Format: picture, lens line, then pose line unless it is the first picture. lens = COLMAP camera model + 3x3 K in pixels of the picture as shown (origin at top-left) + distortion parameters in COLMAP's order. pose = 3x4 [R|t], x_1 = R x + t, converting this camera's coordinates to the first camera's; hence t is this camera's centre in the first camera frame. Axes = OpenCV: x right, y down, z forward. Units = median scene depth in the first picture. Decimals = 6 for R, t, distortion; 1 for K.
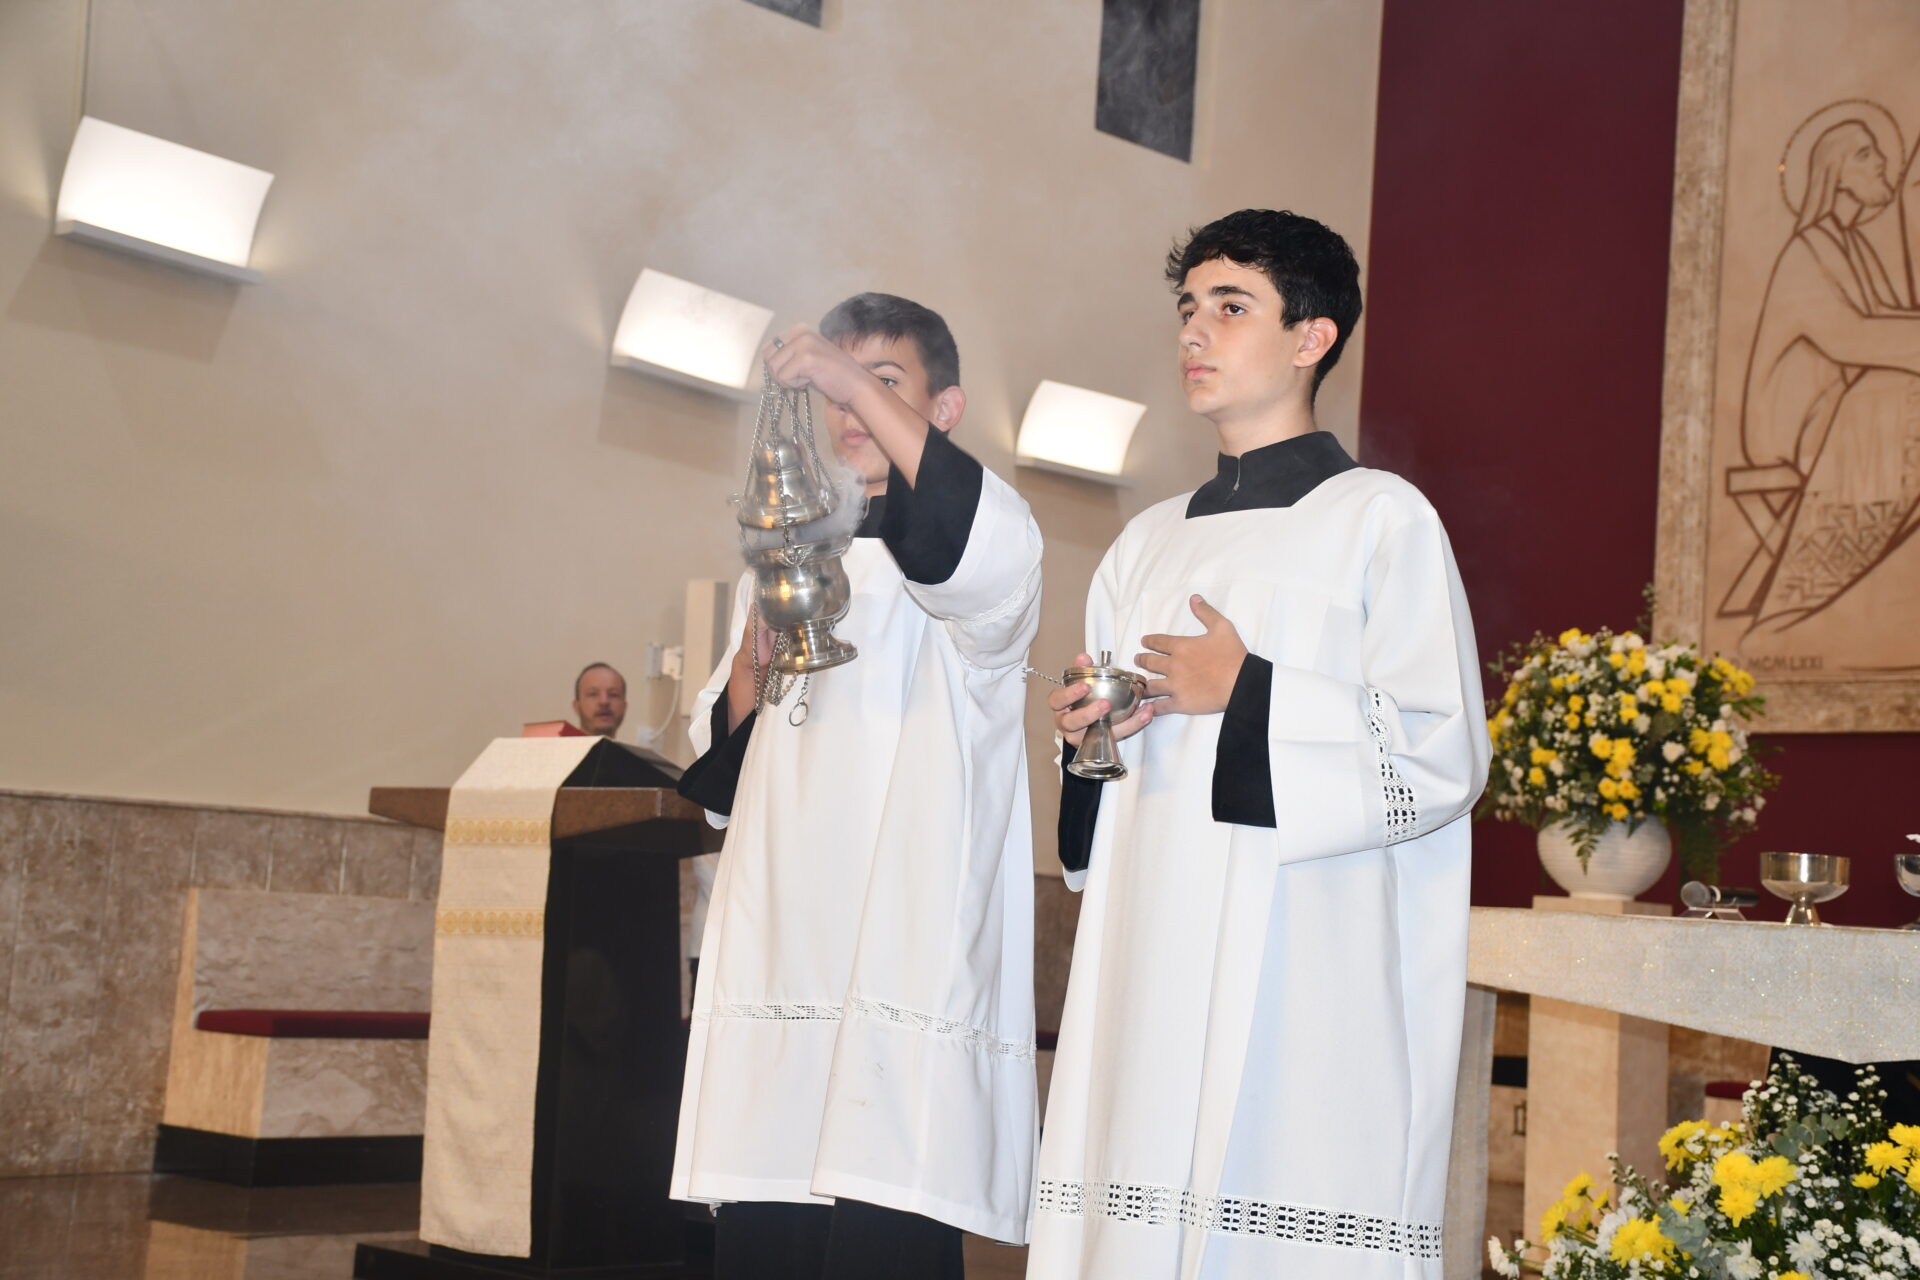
lens RADIAL K [[2776.0, 0, 956.1], [0, 2776.0, 652.2], [0, 0, 1]] dist [0.135326, 0.530715]
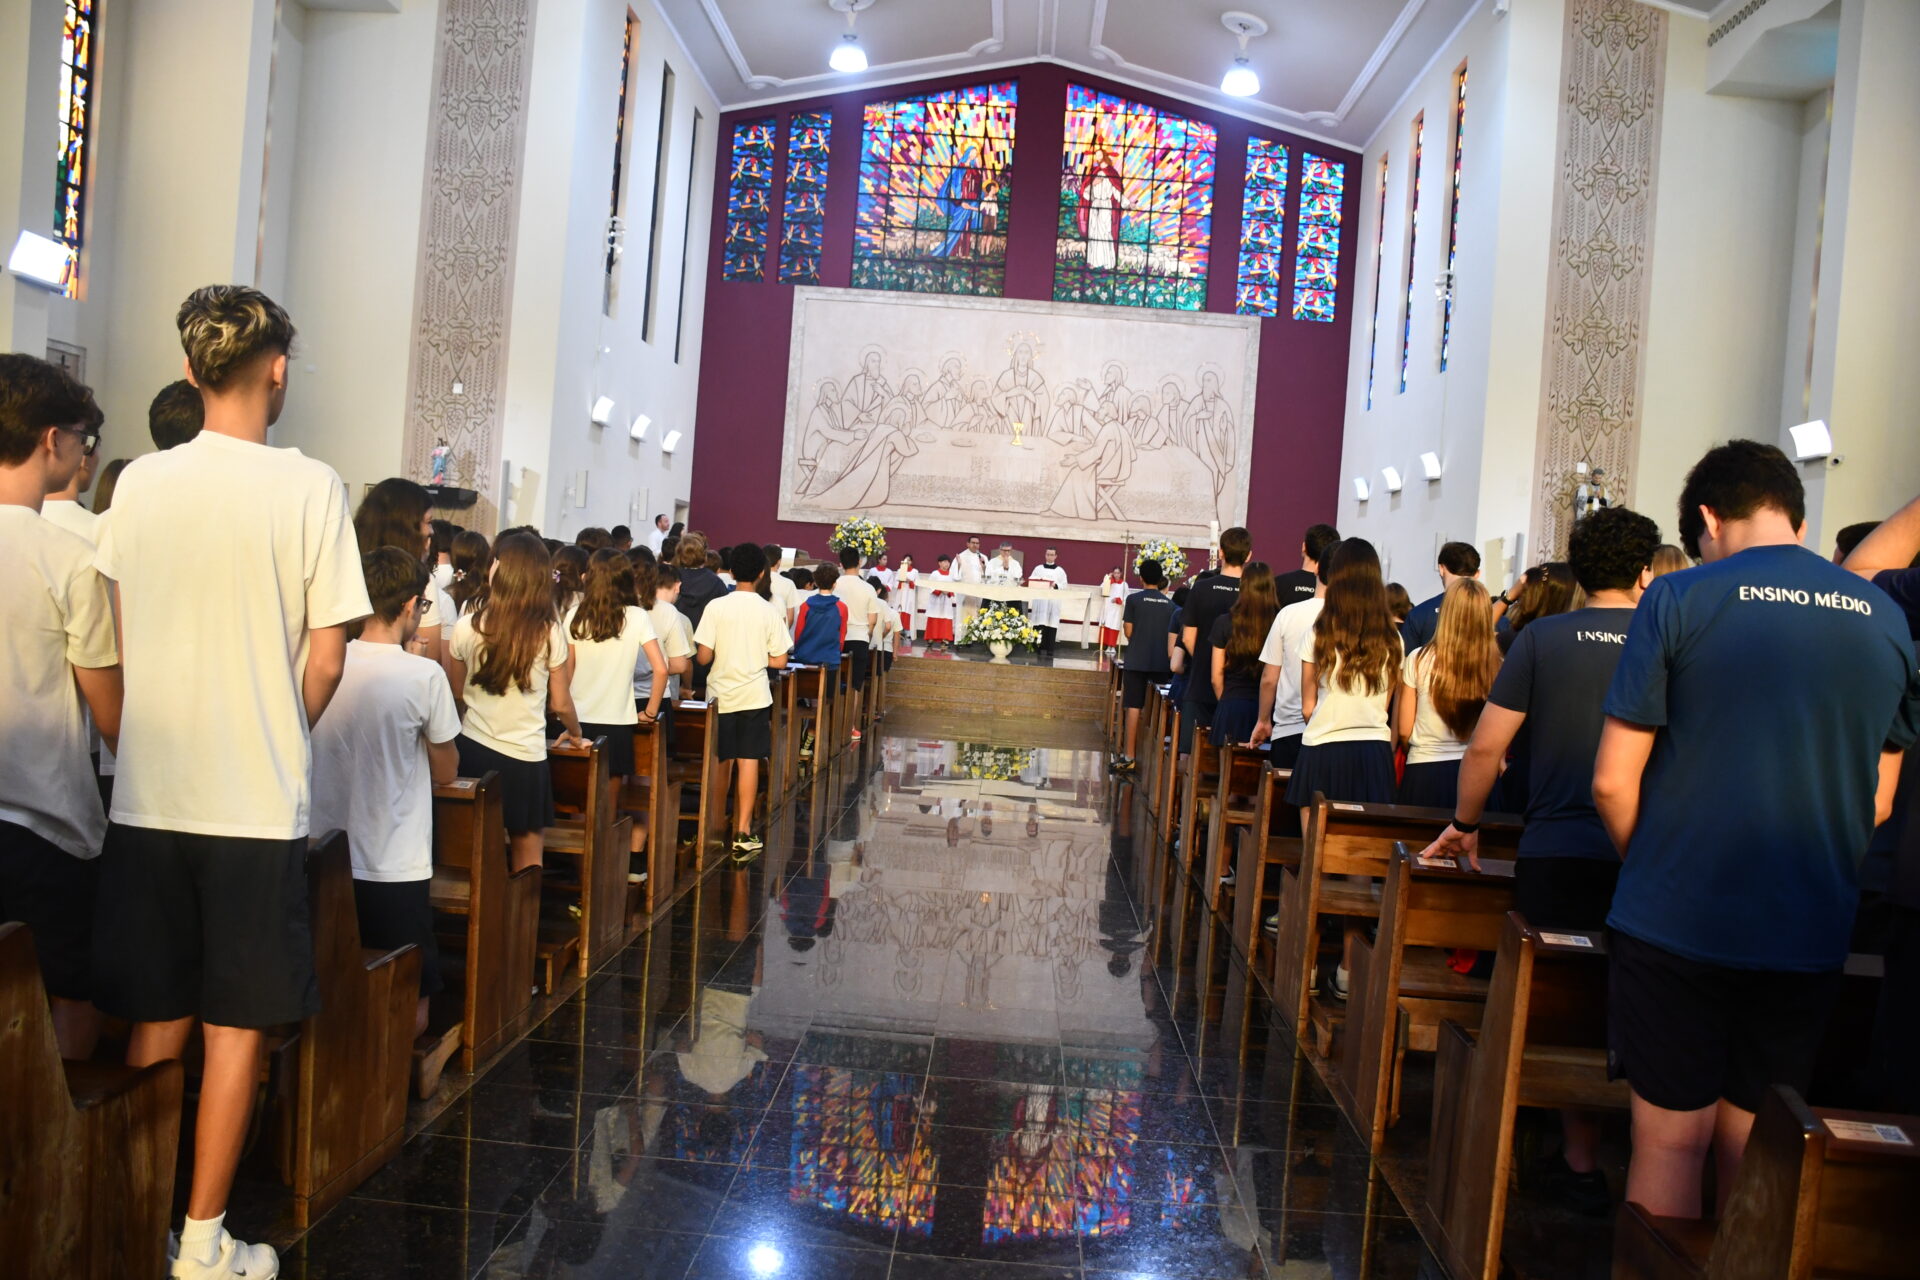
lens RADIAL K [[1543.0, 0, 960.0], [0, 1543.0, 640.0], [0, 0, 1]] dist [-0.117442, 0.000241]
pose [[0.729239, -0.028620, 0.683661, -1.546148], [-0.096168, 0.984921, 0.143811, -0.206560], [-0.677468, -0.170619, 0.715490, -1.178728]]
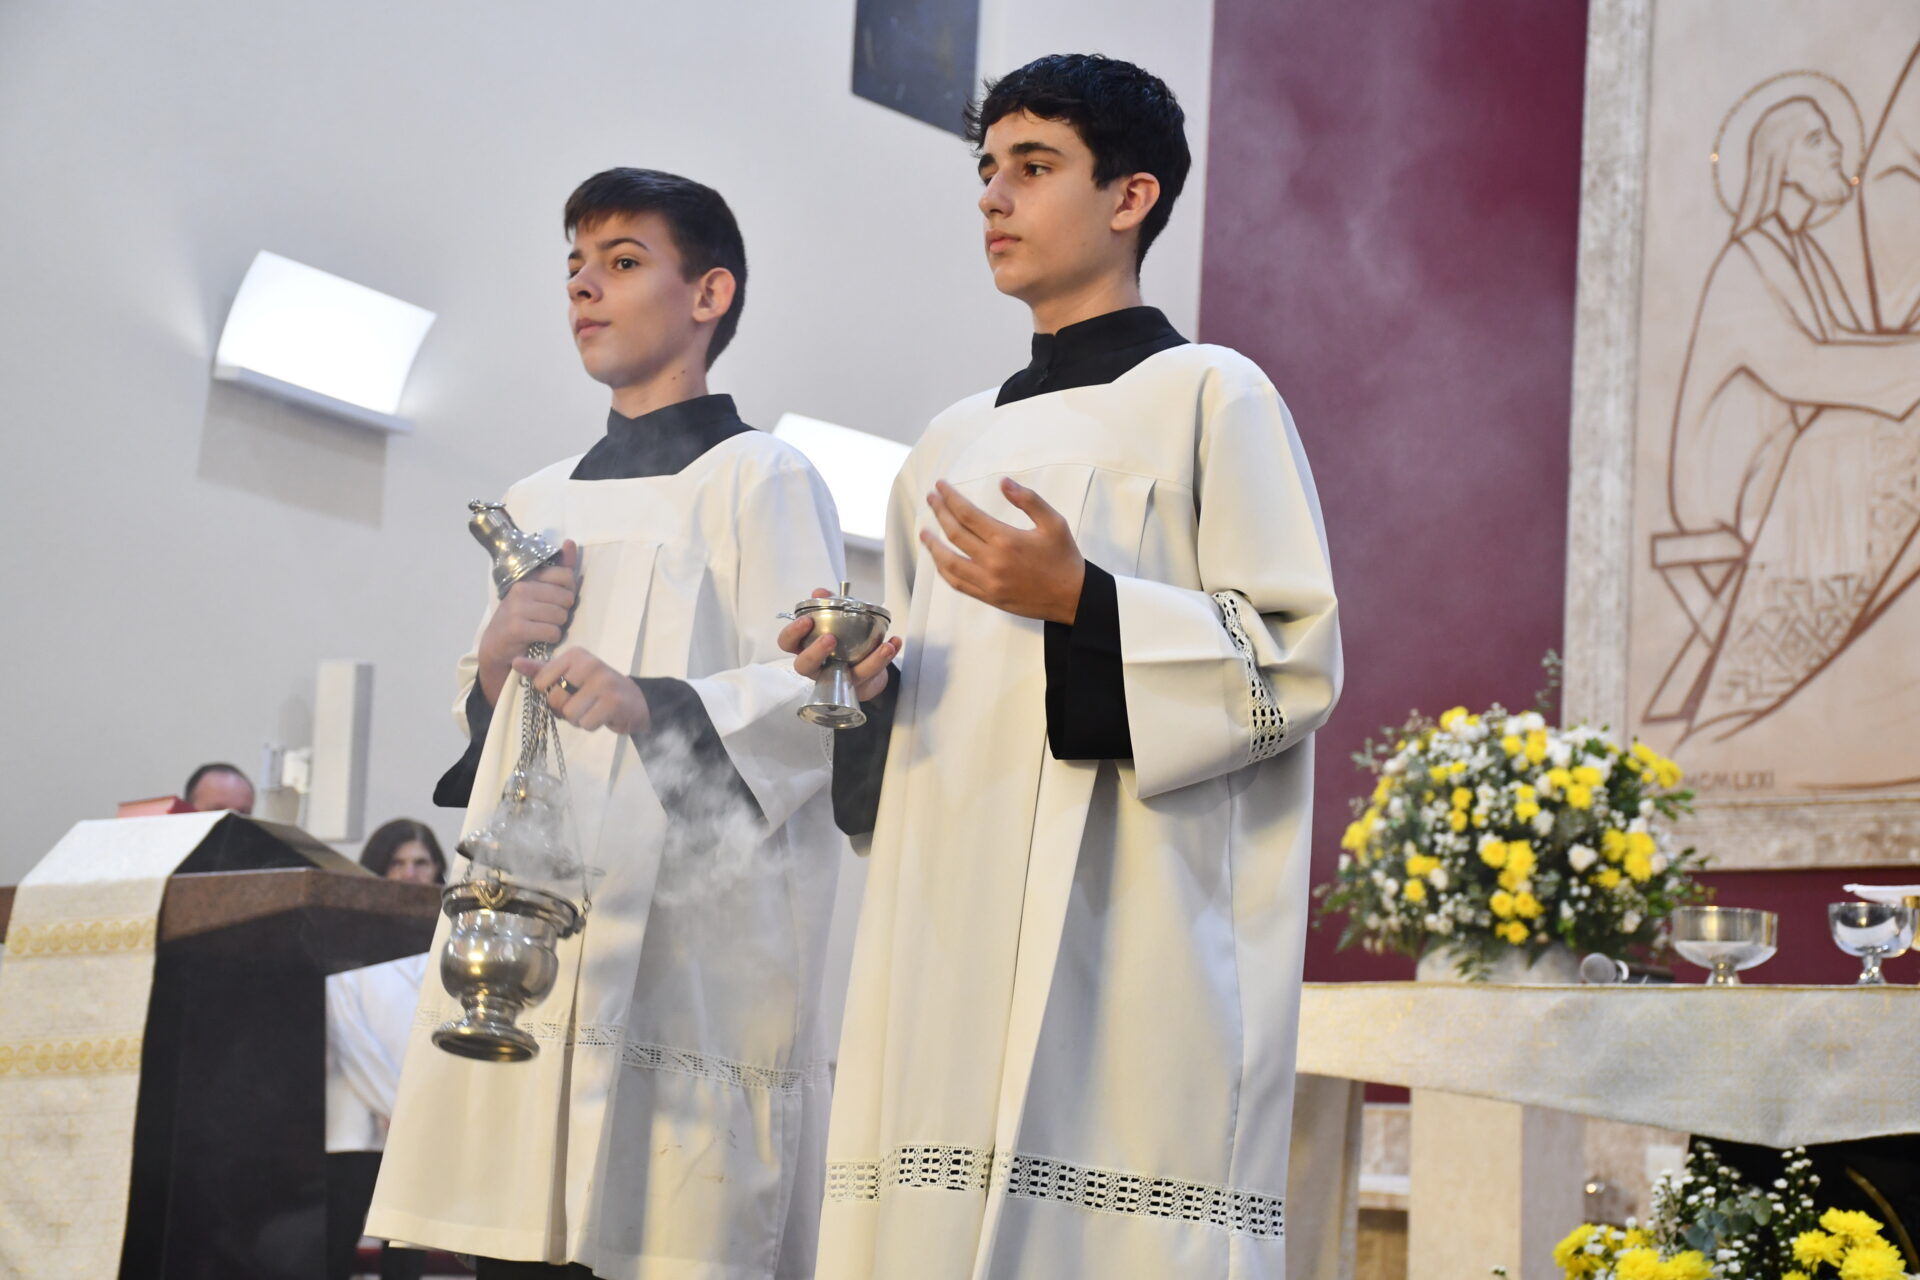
lens RADIAL K [[3757.2, 0, 958.2], [0, 3757.2, 658.0], [0, 0, 1]] dist [0.379570, 0.826927]
pose [[0.996670, 0.001845, 0.081515, -0.008115], [0.002332, 0.998690, -0.051115, 0.031203], [-0.081503, 0.051135, 0.995360, -0.056520]]
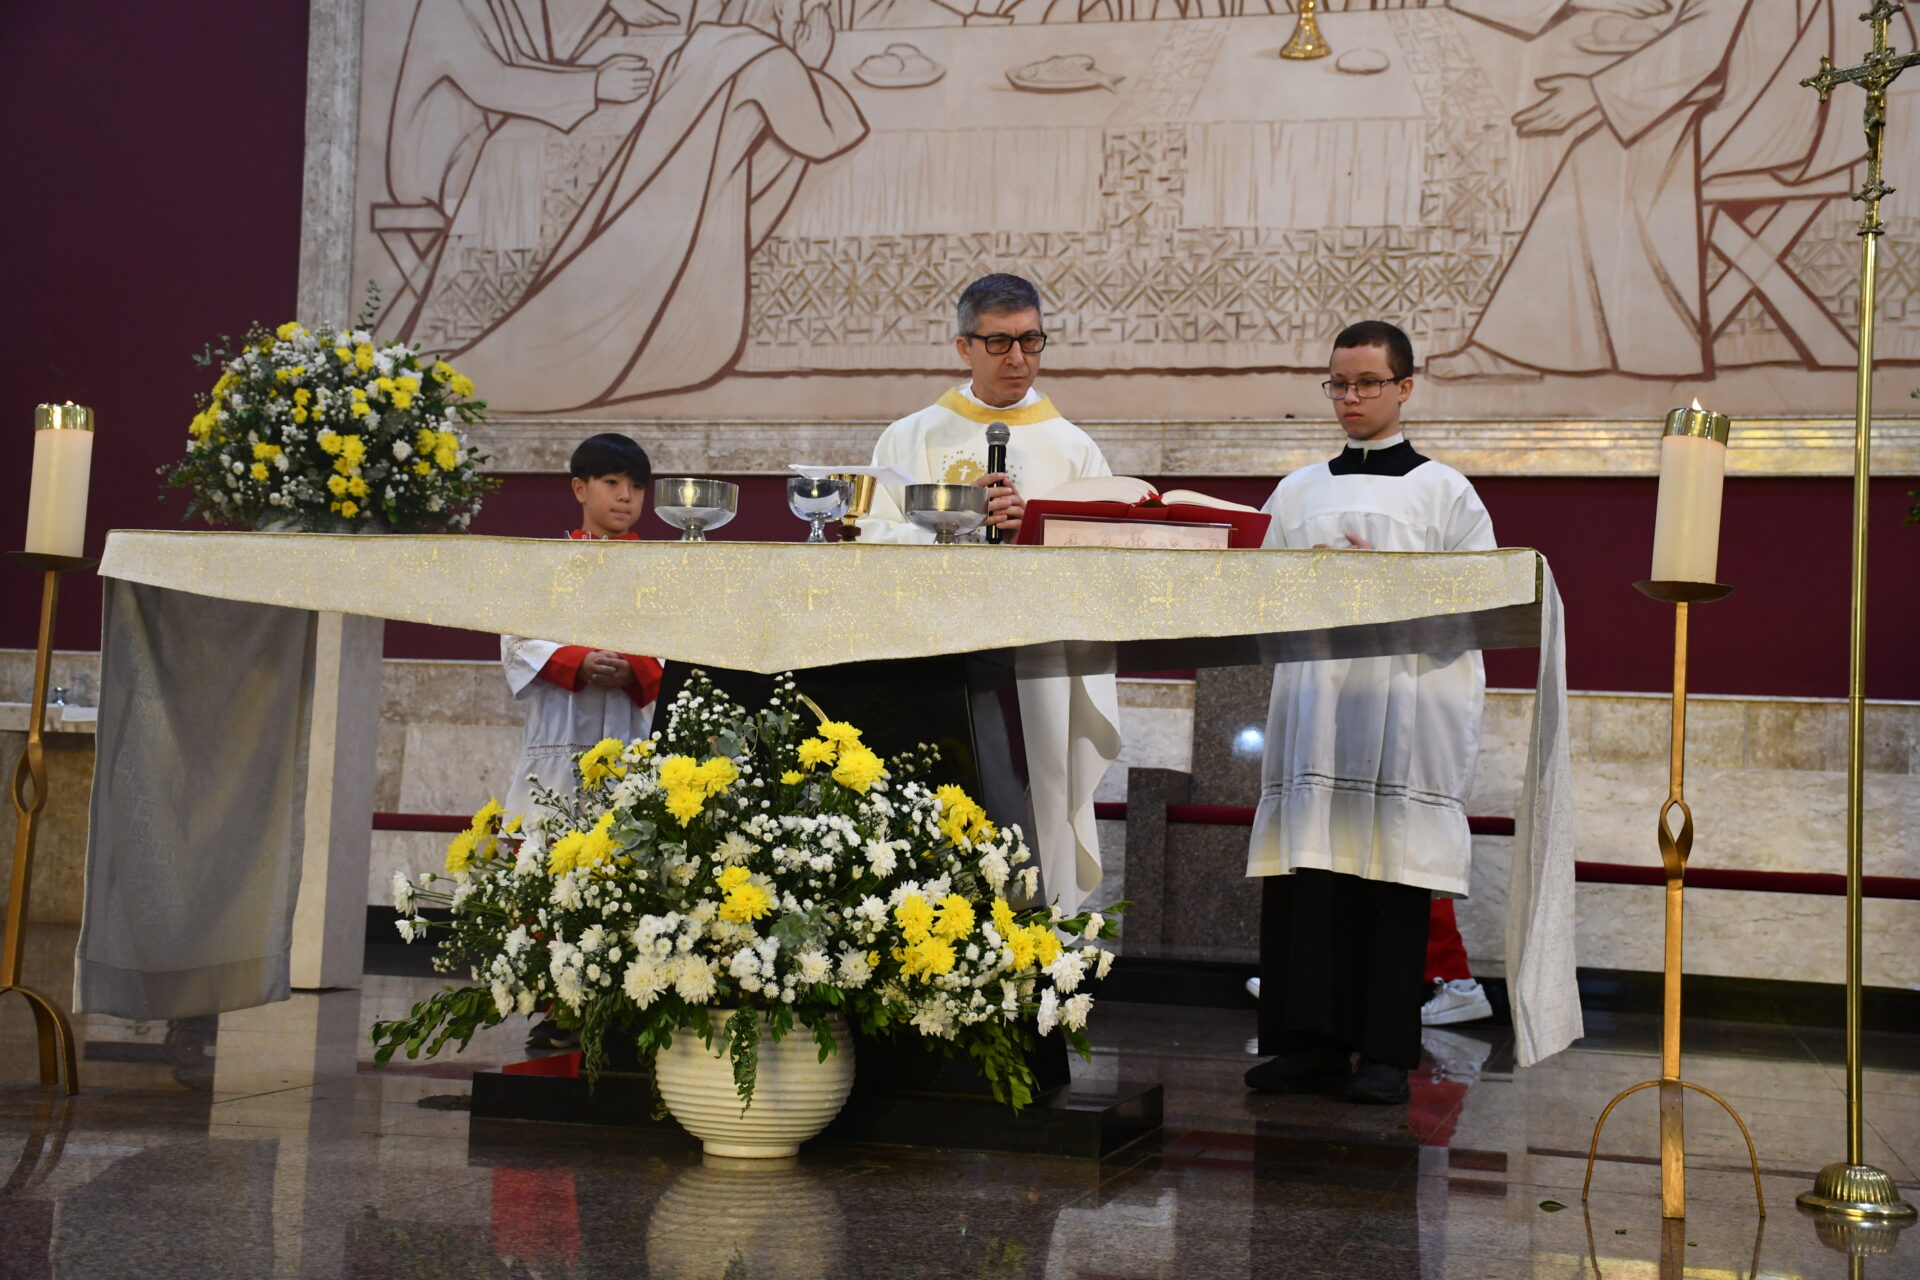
lens RADIAL K [[2747.0, 0, 955.1], [0, 2747.0, 645.2], [0, 0, 1]] dist [0.124169, 0.533626]
pose [[0.857528, 0.009180, 0.514356, -0.068436], [-0.040382, 0.997957, 0.049513, 0.044287], [-0.512851, -0.063229, 0.856146, 0.068922]]
